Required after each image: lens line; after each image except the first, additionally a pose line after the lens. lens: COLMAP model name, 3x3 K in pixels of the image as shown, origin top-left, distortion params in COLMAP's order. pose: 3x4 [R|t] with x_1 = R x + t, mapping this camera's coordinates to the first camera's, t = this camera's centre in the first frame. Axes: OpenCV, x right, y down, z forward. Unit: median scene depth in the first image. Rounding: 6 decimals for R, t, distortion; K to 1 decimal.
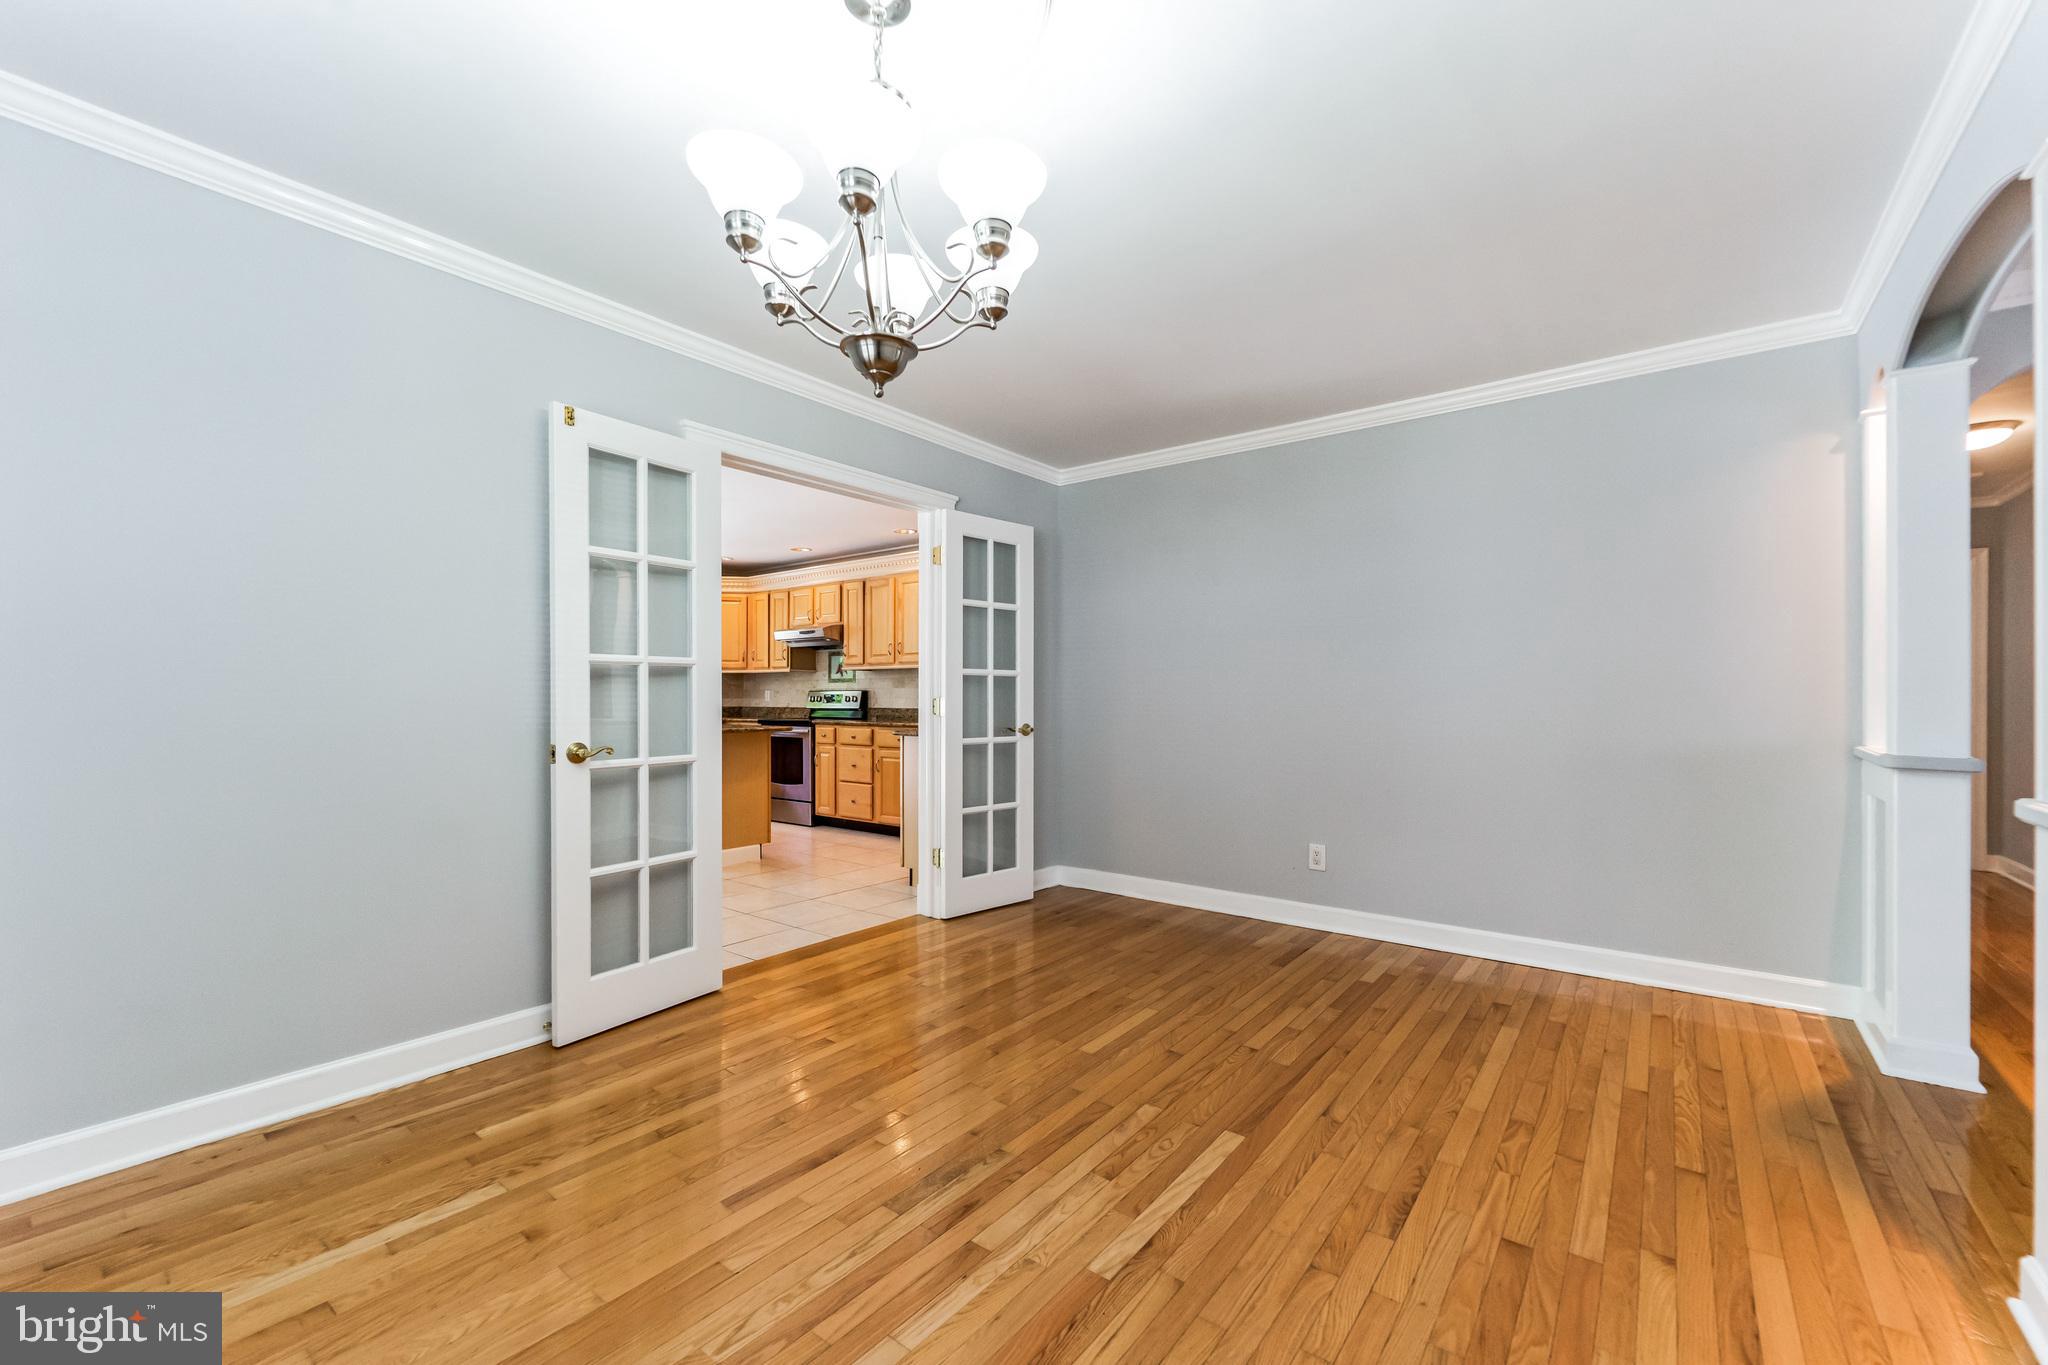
lens RADIAL K [[837.0, 0, 1026.2], [0, 837.0, 689.3], [0, 0, 1]] dist [-0.001334, -0.000962]
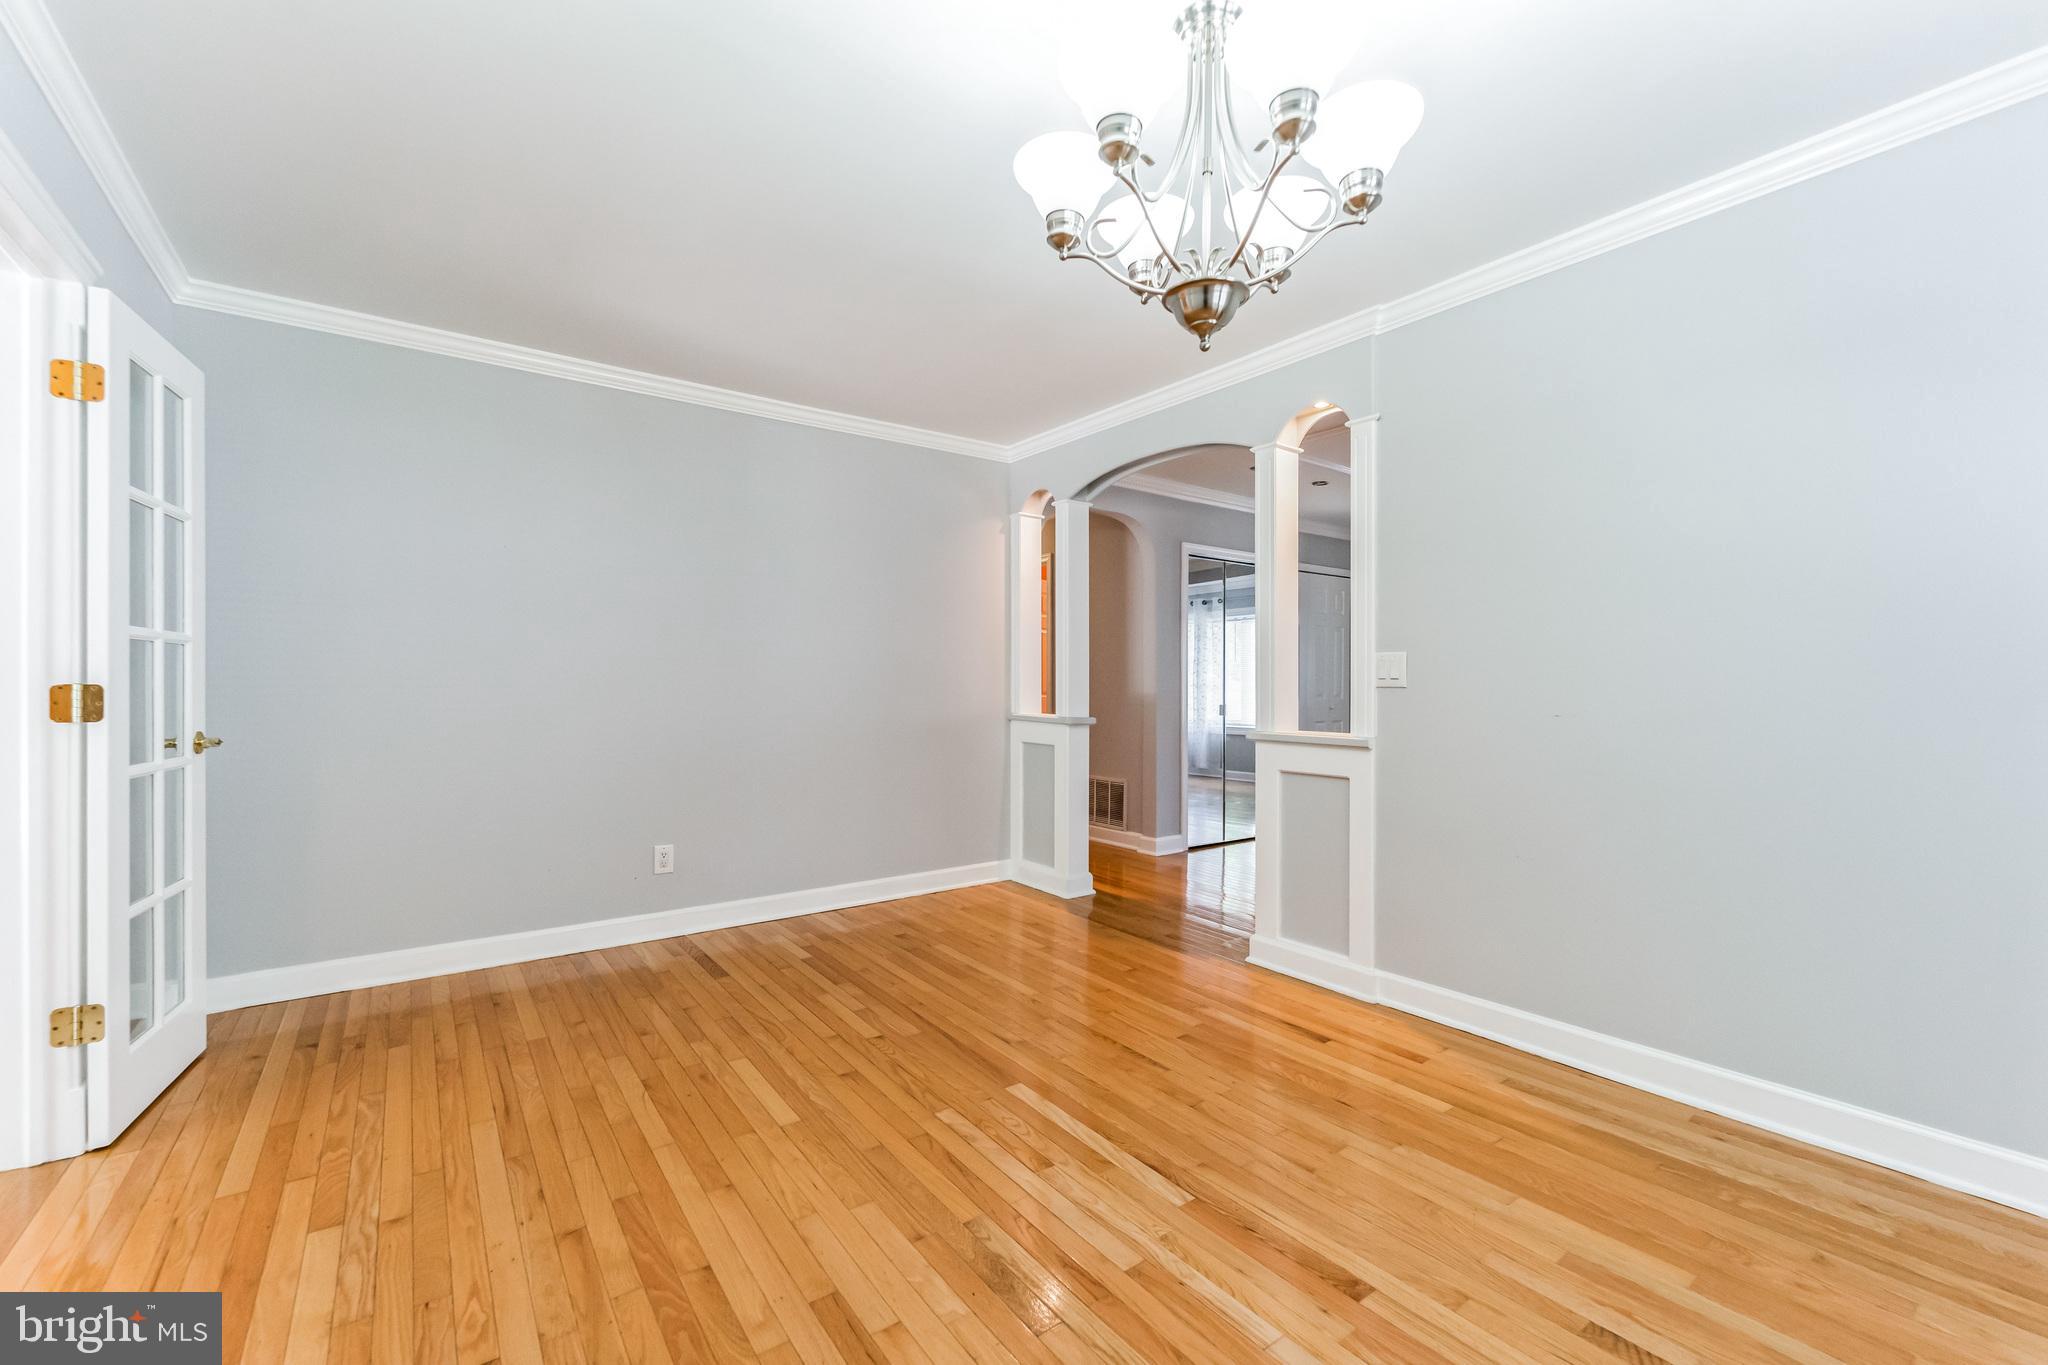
lens RADIAL K [[837.0, 0, 1039.0], [0, 837.0, 684.8], [0, 0, 1]] dist [-0.001334, -0.000962]
pose [[0.263132, -0.001461, 0.964759, -0.558940], [-0.011079, 0.999928, 0.004537, 0.002583], [-0.964696, -0.011882, 0.263097, 0.484737]]
